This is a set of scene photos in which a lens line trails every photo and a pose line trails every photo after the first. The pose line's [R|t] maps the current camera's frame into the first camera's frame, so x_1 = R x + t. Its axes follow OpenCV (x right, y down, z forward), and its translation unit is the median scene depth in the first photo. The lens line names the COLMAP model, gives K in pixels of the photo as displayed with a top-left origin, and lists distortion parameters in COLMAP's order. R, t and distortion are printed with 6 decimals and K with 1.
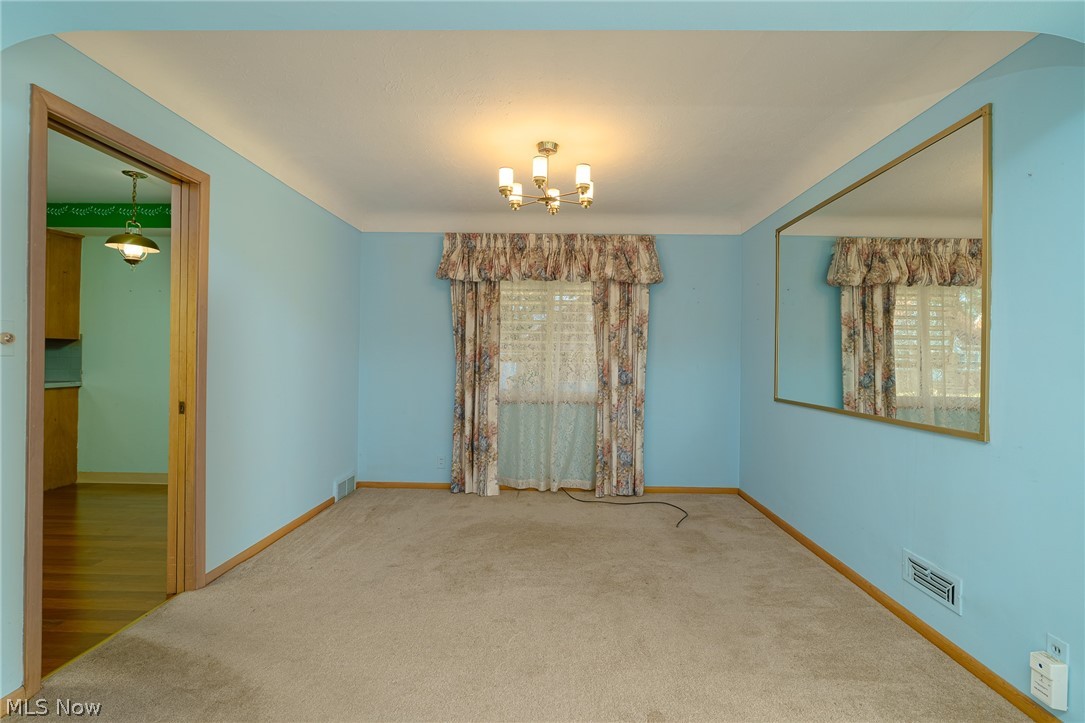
lens RADIAL K [[518.7, 0, 549.4], [0, 518.7, 357.6], [0, 0, 1]] dist [-0.002787, 0.001124]
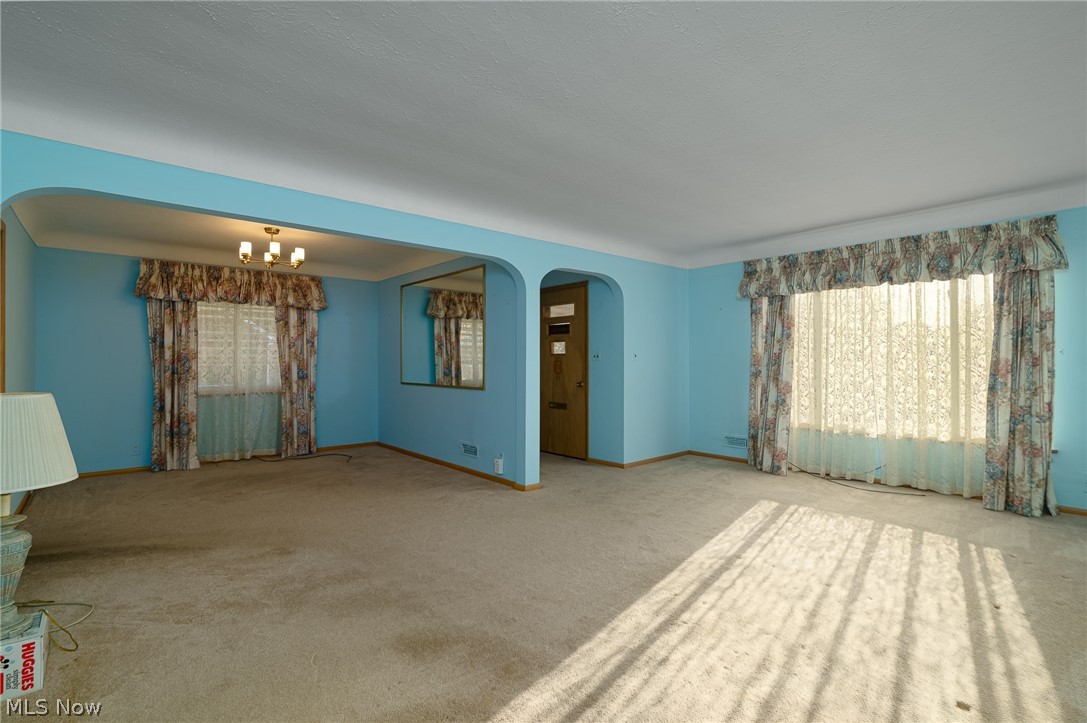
lens RADIAL K [[498.0, 0, 546.4], [0, 498.0, 361.3], [0, 0, 1]] dist [-0.006870, 0.003698]
pose [[0.738744, -0.013130, 0.673859, -0.286550], [0.007876, 0.999910, 0.010848, -0.006065], [-0.673940, -0.002707, 0.738781, -0.489489]]
